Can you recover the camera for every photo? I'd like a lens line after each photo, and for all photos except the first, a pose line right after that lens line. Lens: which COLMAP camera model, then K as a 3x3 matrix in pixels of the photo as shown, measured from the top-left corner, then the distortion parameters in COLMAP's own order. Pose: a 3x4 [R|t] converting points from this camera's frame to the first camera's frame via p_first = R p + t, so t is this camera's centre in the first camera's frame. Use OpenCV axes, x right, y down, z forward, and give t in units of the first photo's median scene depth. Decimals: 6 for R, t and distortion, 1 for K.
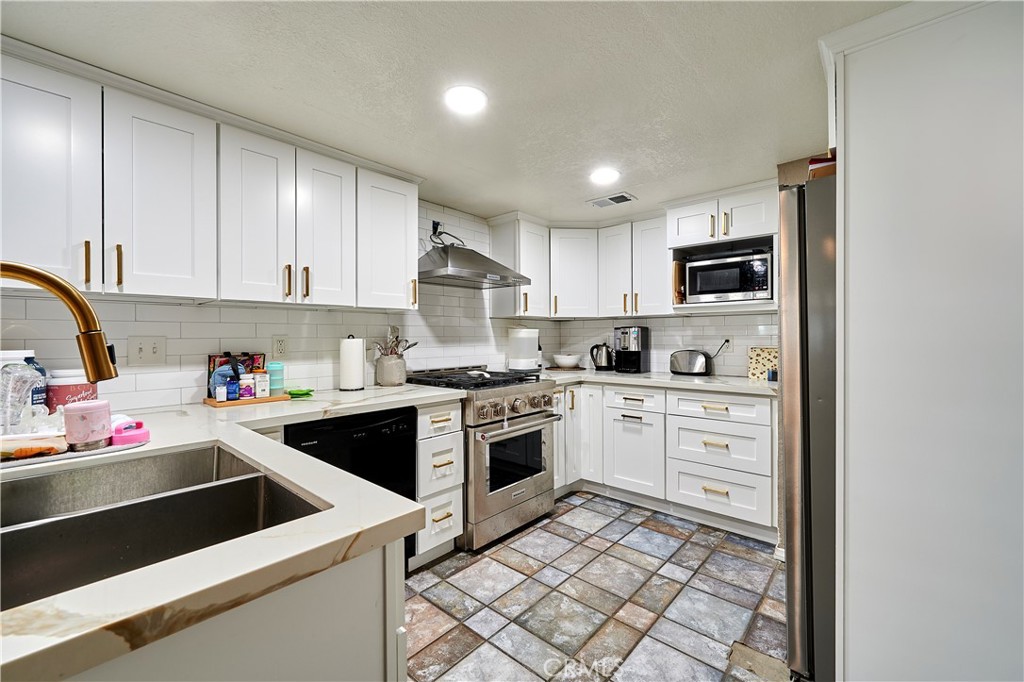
lens RADIAL K [[421.1, 0, 512.0], [0, 421.1, 341.0], [0, 0, 1]] dist [0.000362, -0.000008]
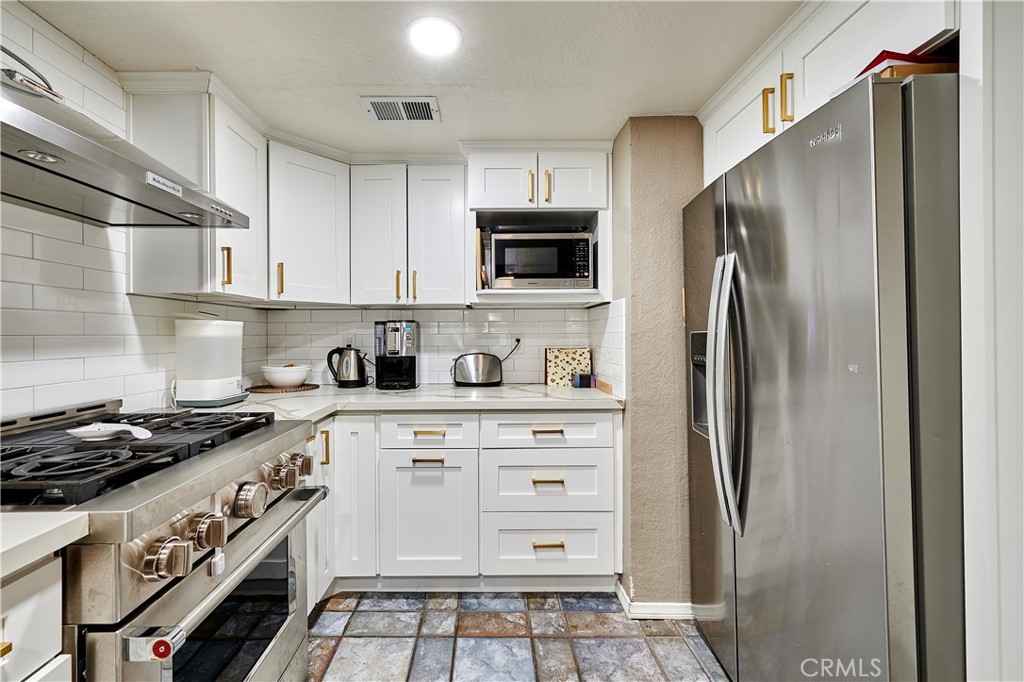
lens RADIAL K [[420.2, 0, 485.8], [0, 420.2, 335.2], [0, 0, 1]] dist [-0.000329, 0.000157]
pose [[0.746366, -0.000336, 0.665536, -0.076620], [0.007597, 0.999939, -0.008015, -0.004306], [-0.665492, 0.011038, 0.746323, 0.471416]]
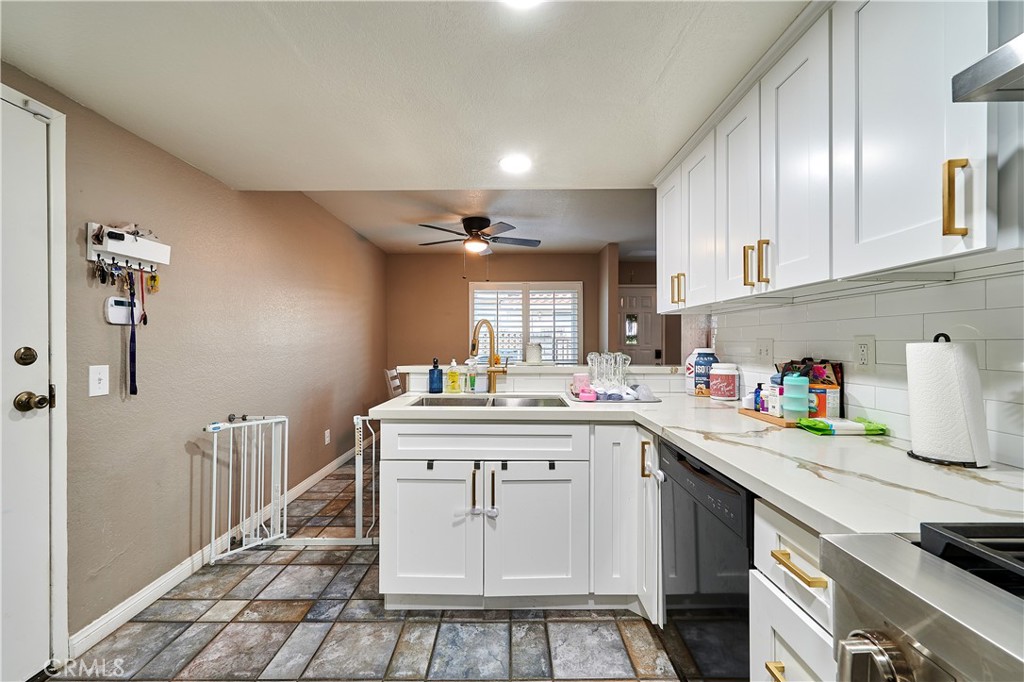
lens RADIAL K [[400.3, 0, 512.0], [0, 400.3, 341.0], [0, 0, 1]] dist [-0.001305, 0.000001]
pose [[-0.749346, 0.004694, -0.662163, 0.186144], [0.000777, 0.999980, 0.006209, -0.008065], [0.662179, 0.004138, -0.749335, 0.841008]]
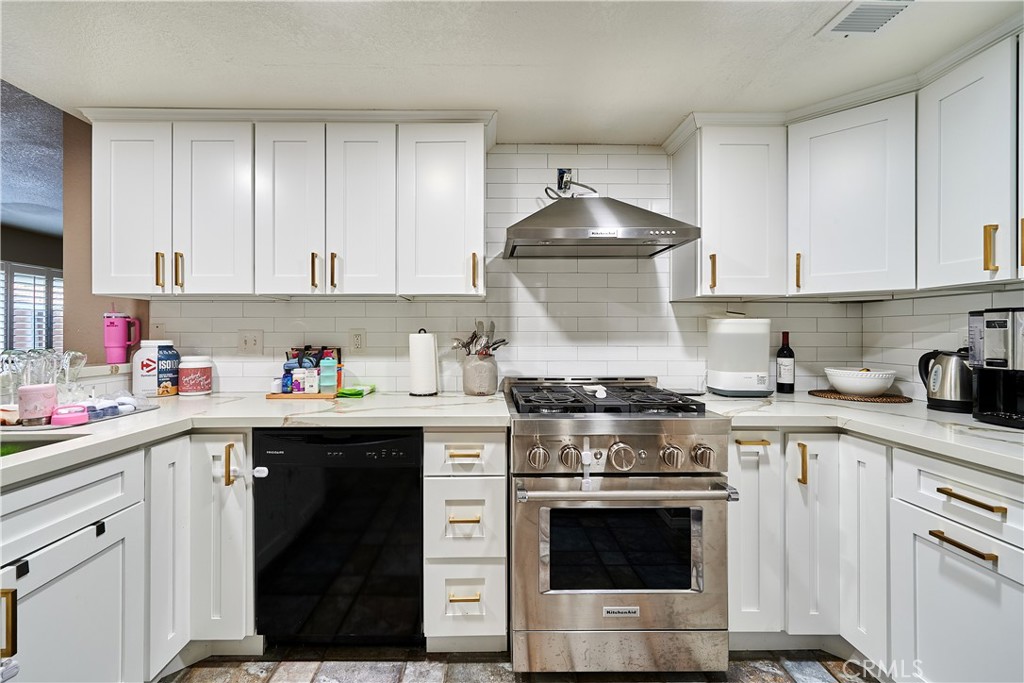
lens RADIAL K [[441.0, 0, 494.2], [0, 441.0, 333.5], [0, 0, 1]] dist [0.001011, 0.000359]
pose [[0.671997, 0.007753, -0.740514, 0.300060], [-0.011078, 0.999939, 0.000417, -0.005927], [0.740471, 0.007923, 0.672041, 0.427780]]
